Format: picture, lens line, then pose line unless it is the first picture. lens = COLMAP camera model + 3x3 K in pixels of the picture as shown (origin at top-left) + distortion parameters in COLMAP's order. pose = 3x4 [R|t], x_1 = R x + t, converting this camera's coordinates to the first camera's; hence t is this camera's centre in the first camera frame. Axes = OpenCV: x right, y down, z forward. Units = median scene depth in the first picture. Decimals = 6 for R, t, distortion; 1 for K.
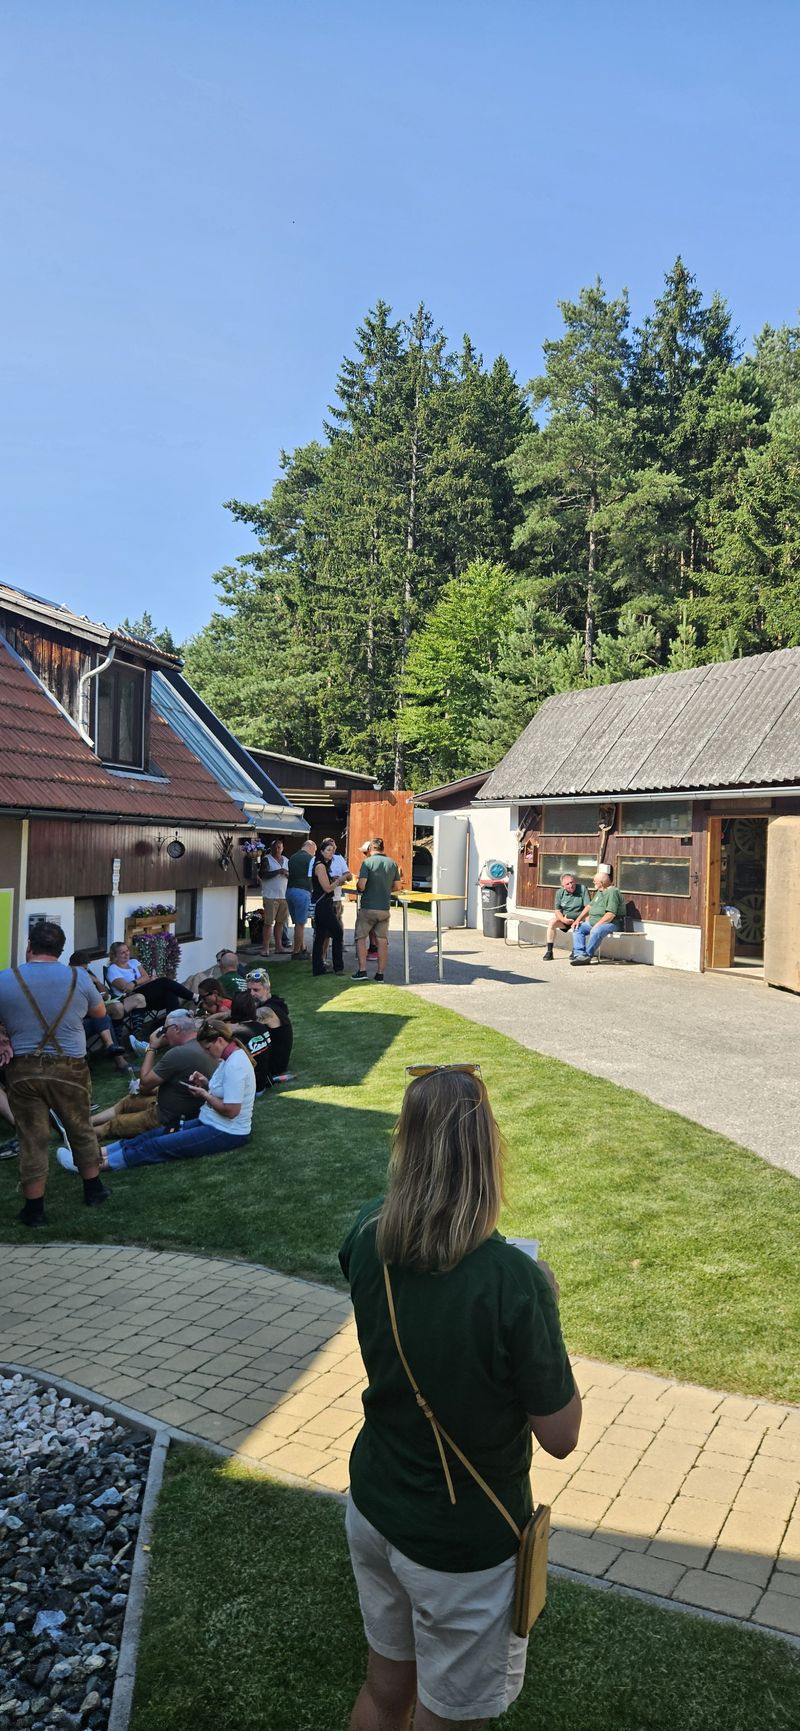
lens RADIAL K [[1152.7, 0, 404.0], [0, 1152.7, 849.0], [0, 0, 1]] dist [0.084172, -0.073671]
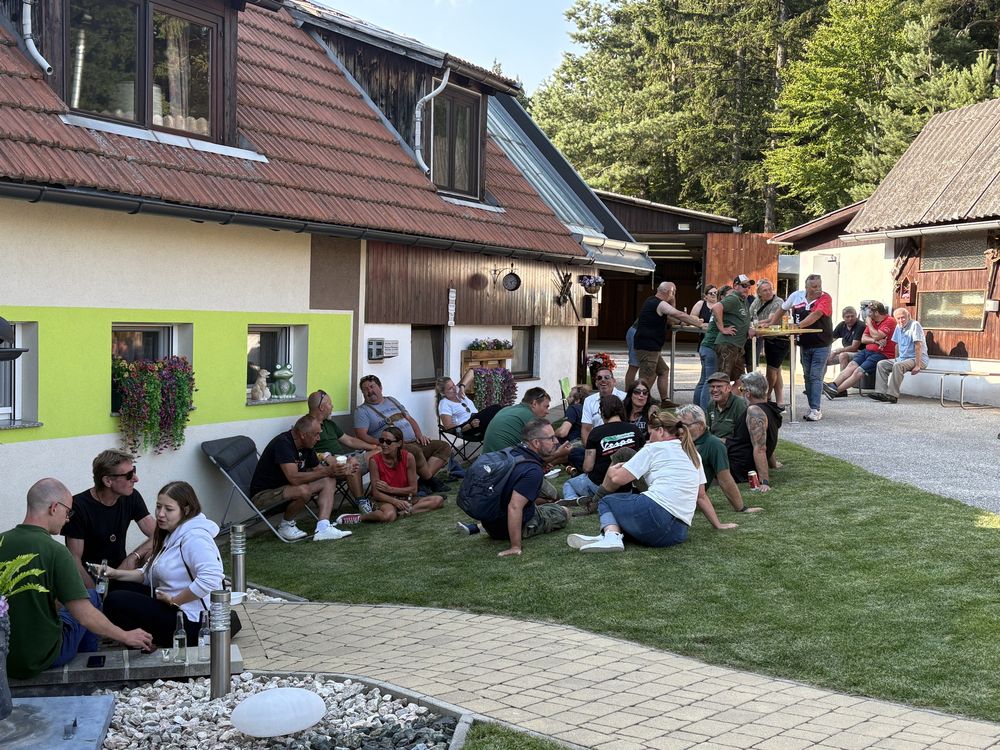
lens RADIAL K [[1268.2, 0, 497.8], [0, 1268.2, 377.8], [0, 0, 1]] dist [0.267018, -0.913614]
pose [[0.976080, 0.007914, -0.217270, 0.018326], [0.001563, 0.999056, 0.043412, 0.025639], [0.217408, -0.042714, 0.975146, -0.037581]]
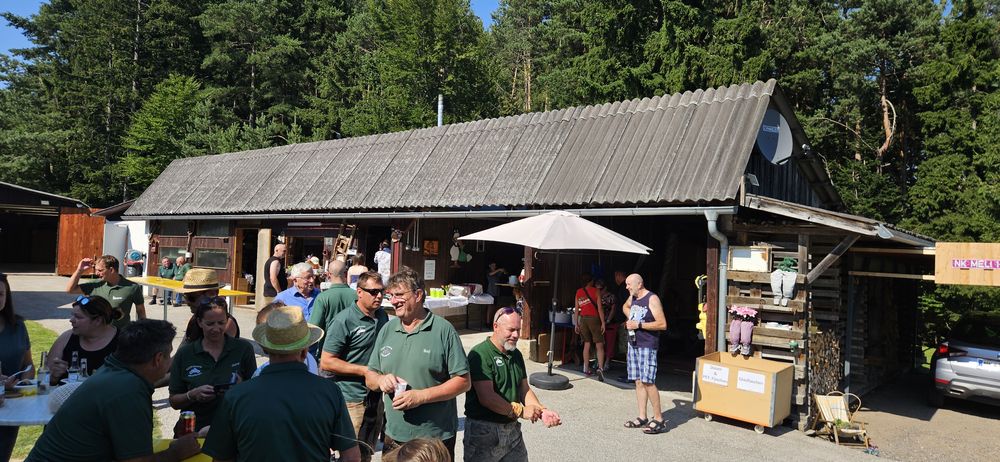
lens RADIAL K [[663.2, 0, 485.1], [0, 663.2, 236.2], [0, 0, 1]] dist [0.077494, -0.065564]
pose [[0.905937, 0.015637, 0.423124, 0.129865], [-0.009480, 0.999816, -0.016652, 0.000632], [-0.423307, 0.011075, 0.905919, -0.165950]]
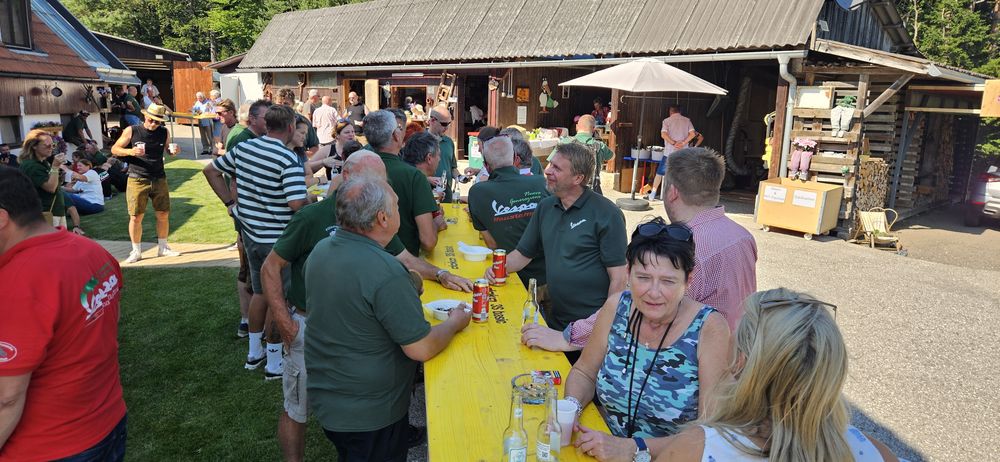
lens RADIAL K [[661.1, 0, 496.2], [0, 661.1, 225.0], [0, 0, 1]] dist [0.079461, -0.069047]
pose [[0.935502, -0.067819, 0.346751, 0.060668], [0.001783, 0.982299, 0.187314, 0.006108], [-0.353316, -0.174614, 0.919063, -0.244880]]
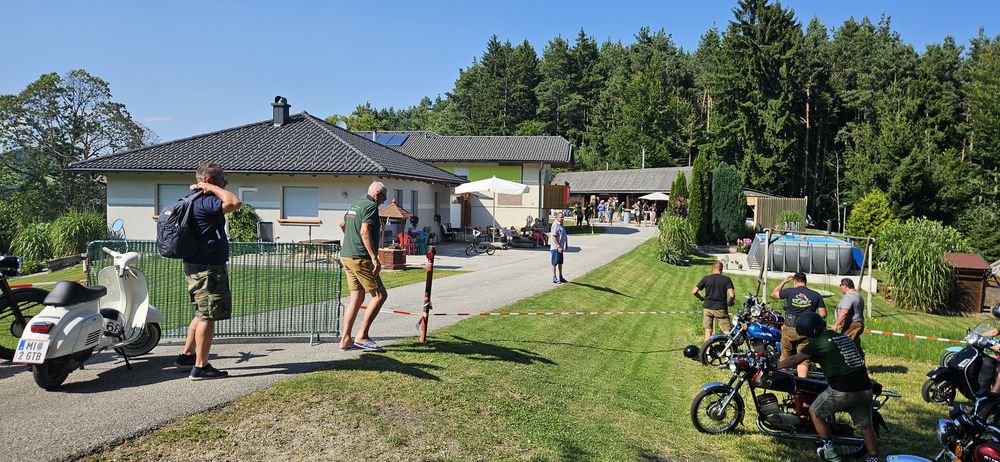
lens RADIAL K [[659.5, 0, 493.5], [0, 659.5, 236.8], [0, 0, 1]] dist [0.079470, -0.069391]
pose [[0.995845, -0.011126, 0.090380, -0.518797], [0.006047, 0.998396, 0.056284, -0.002414], [-0.090862, -0.055504, 0.994316, -2.365621]]
